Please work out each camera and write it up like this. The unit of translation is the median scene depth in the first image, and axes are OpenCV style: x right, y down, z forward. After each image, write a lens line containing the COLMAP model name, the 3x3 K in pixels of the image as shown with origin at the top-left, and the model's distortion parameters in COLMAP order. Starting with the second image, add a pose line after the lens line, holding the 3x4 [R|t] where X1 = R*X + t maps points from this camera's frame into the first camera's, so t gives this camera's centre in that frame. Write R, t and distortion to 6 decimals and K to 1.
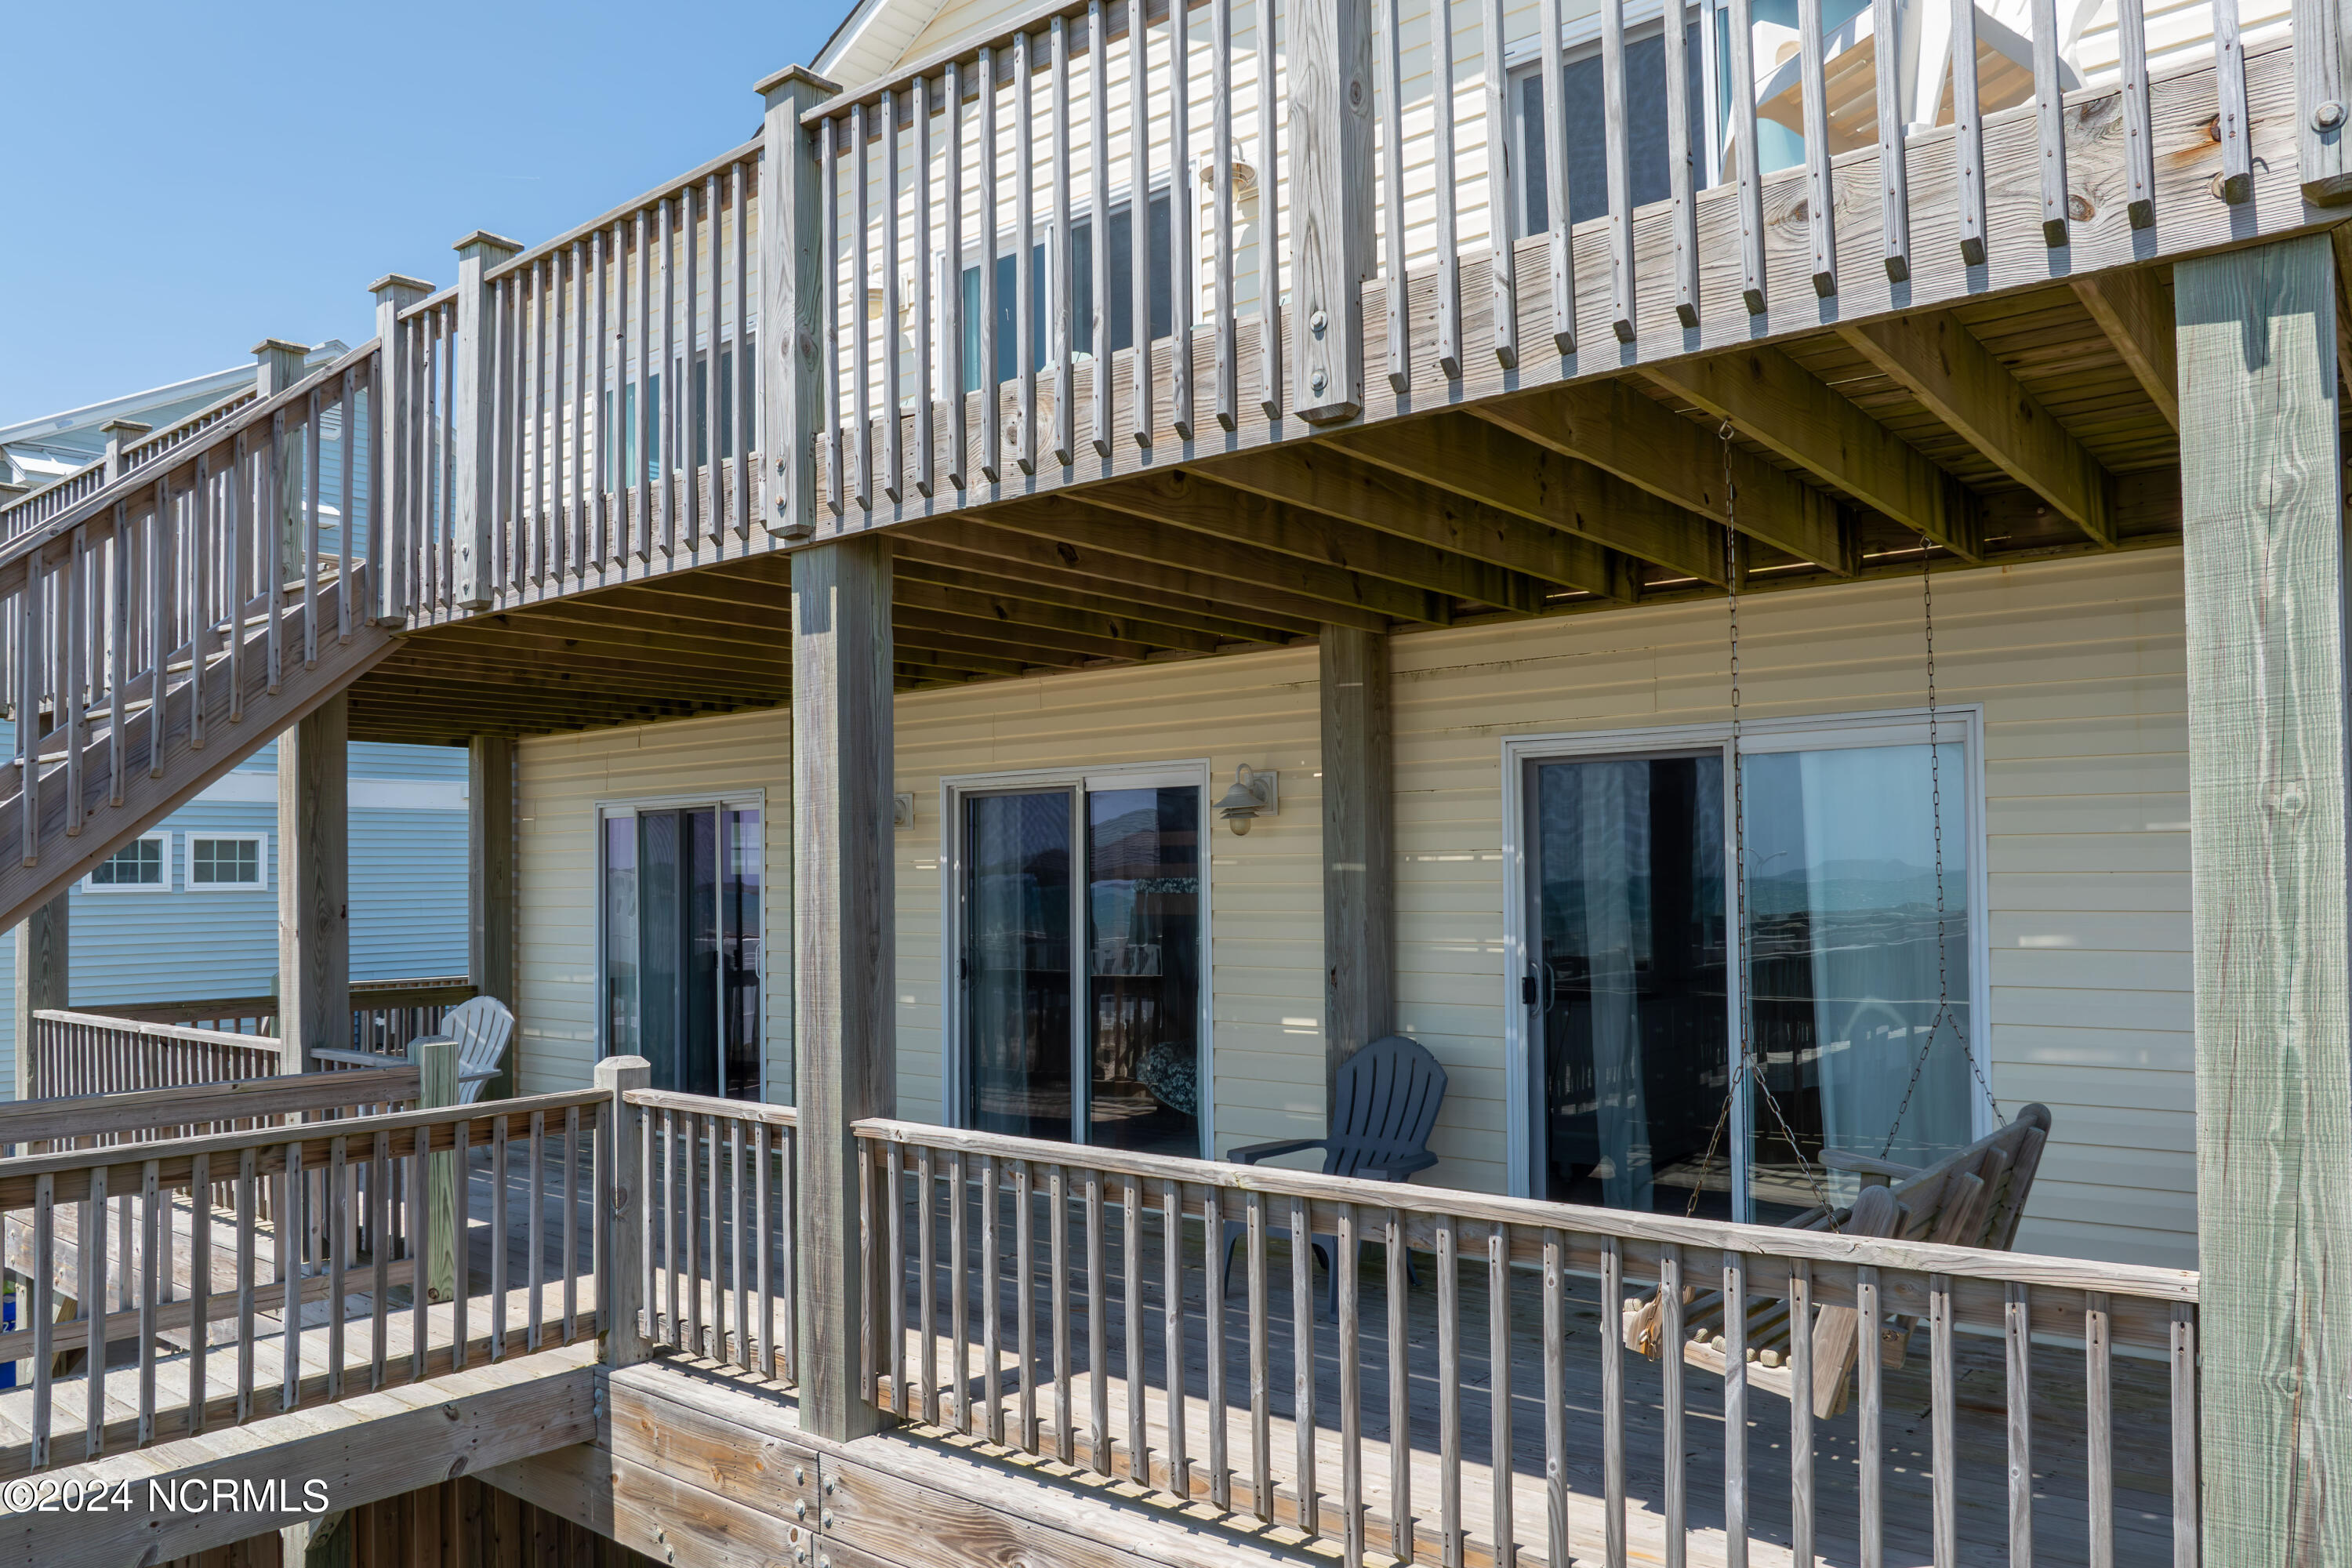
lens RADIAL K [[1655.3, 0, 1186.5], [0, 1655.3, 794.3], [0, 0, 1]] dist [-0.034424, 0.017126]
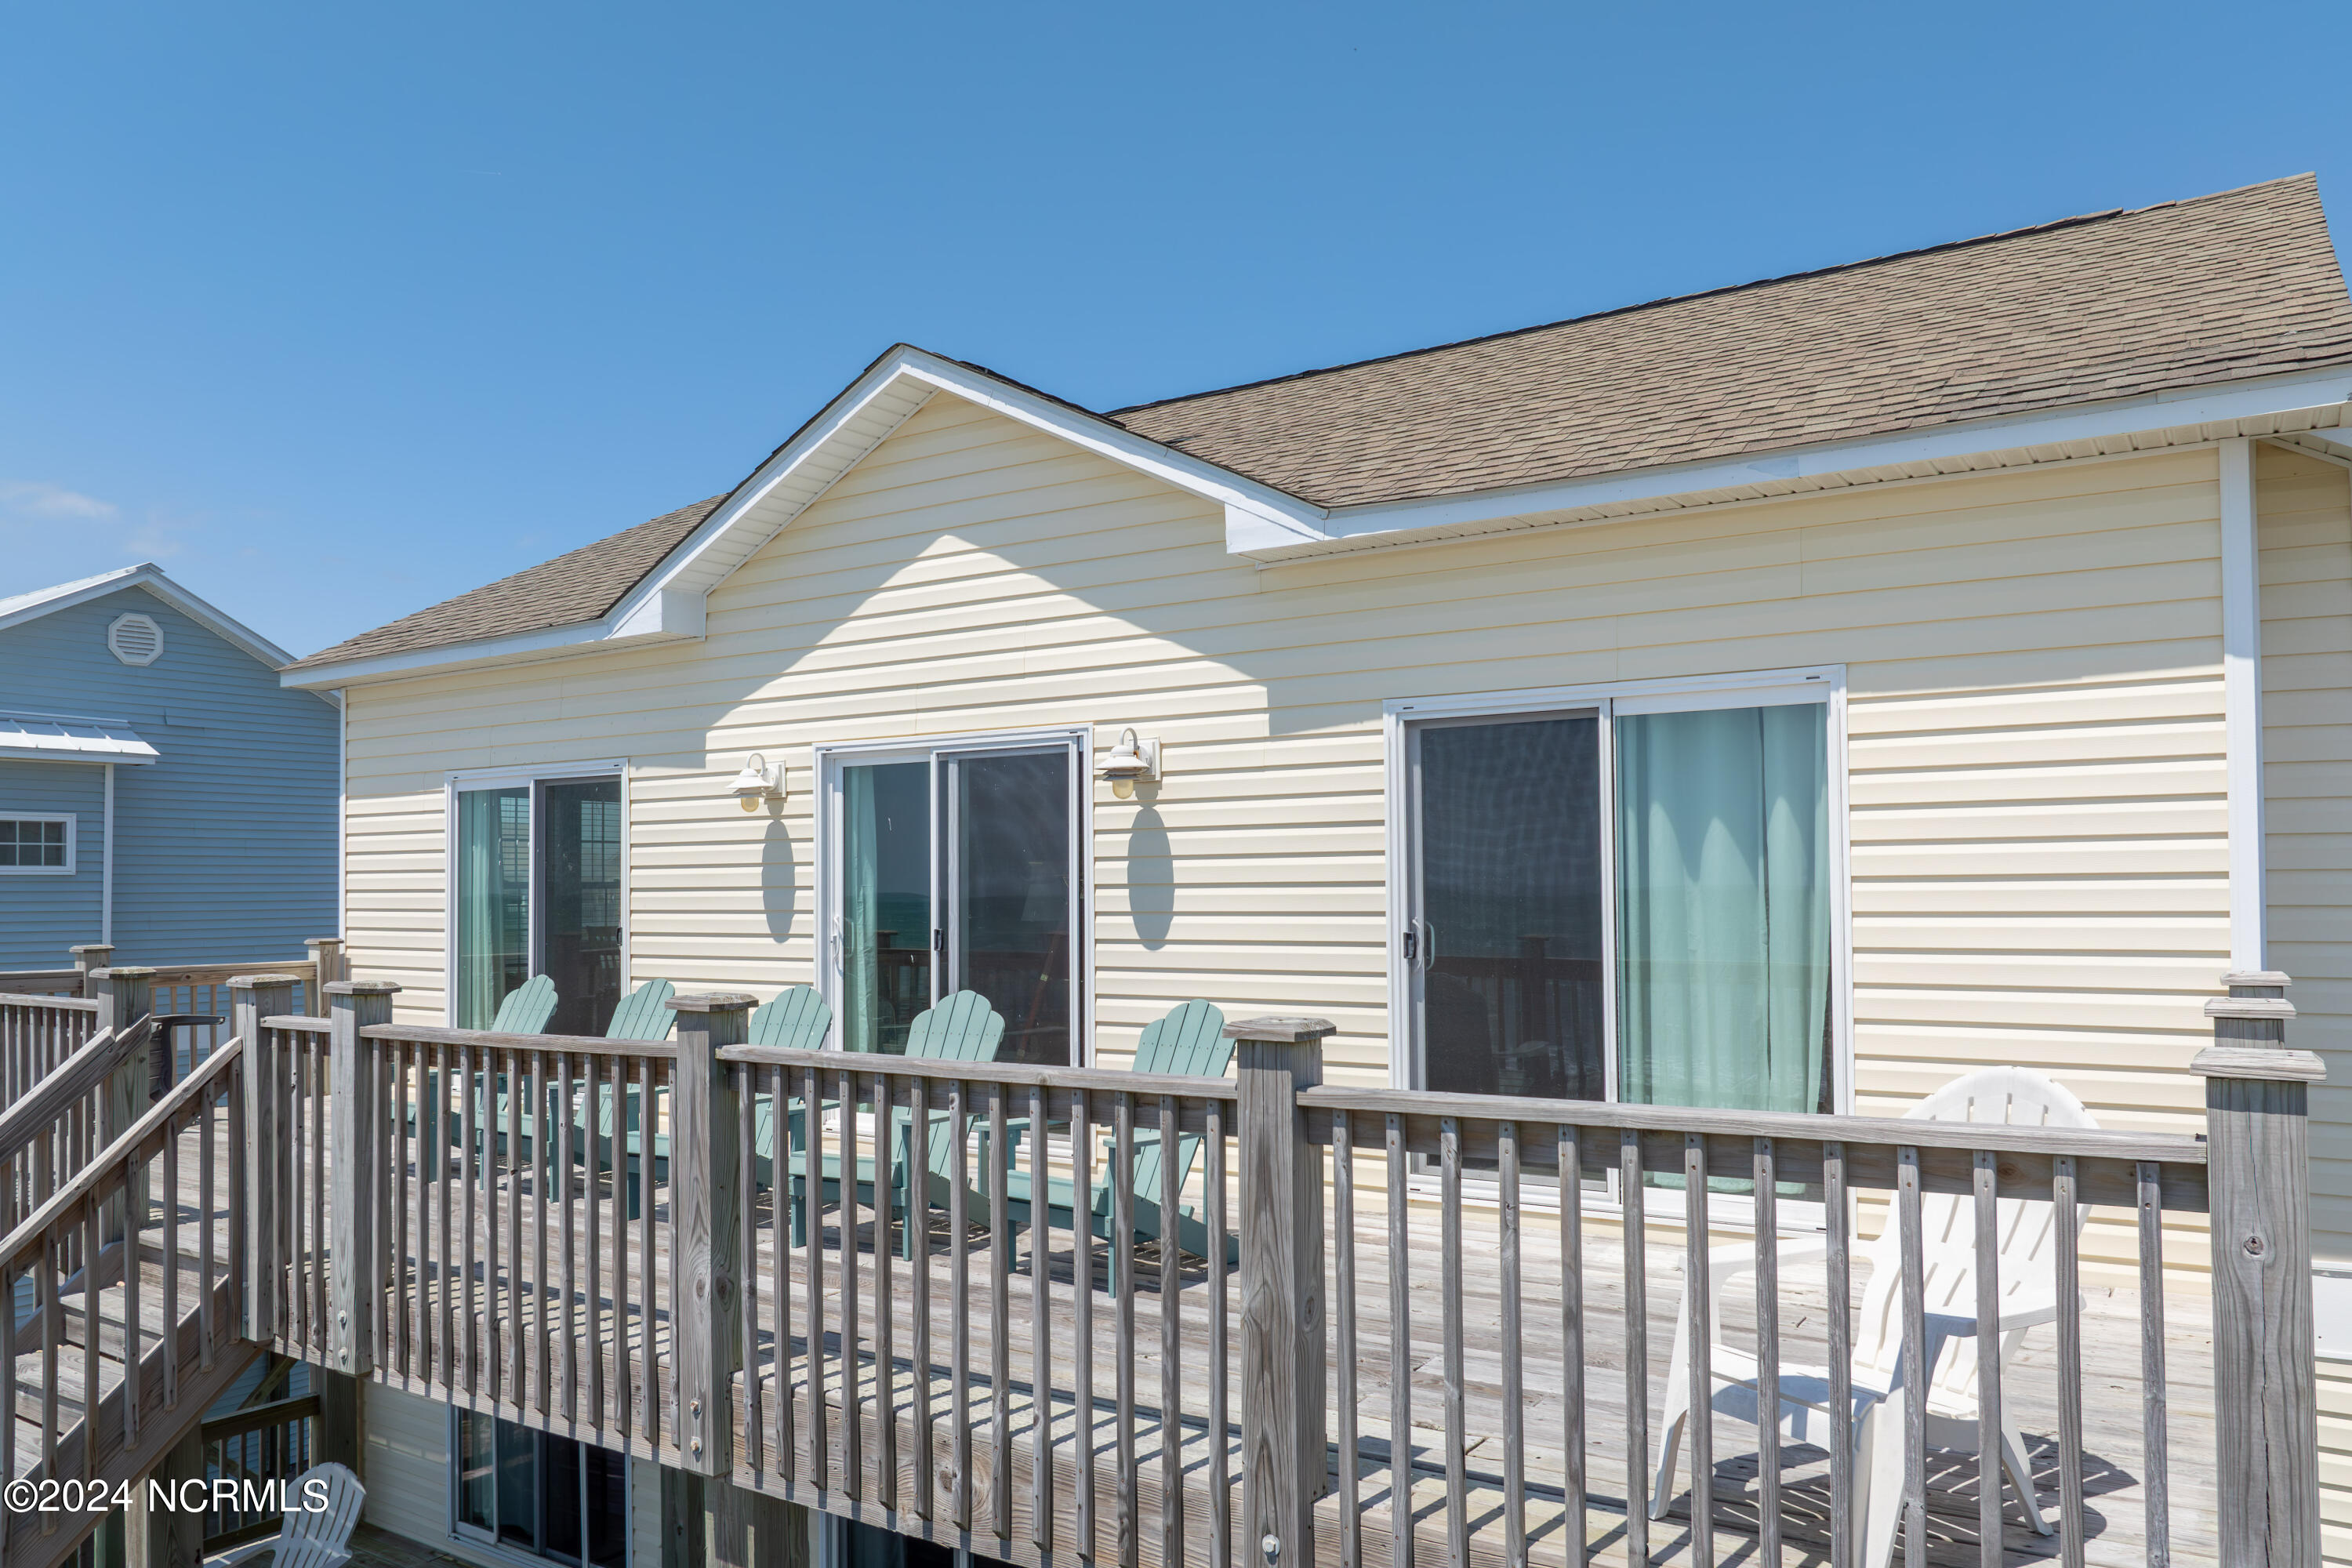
lens RADIAL K [[1655.3, 0, 1168.7], [0, 1655.3, 797.6], [0, 0, 1]] dist [-0.034424, 0.017126]
pose [[0.995890, 0.006133, 0.090367, -0.046852], [-0.007046, 0.999927, 0.009783, -0.466788], [-0.090300, -0.010380, 0.995861, 0.007418]]
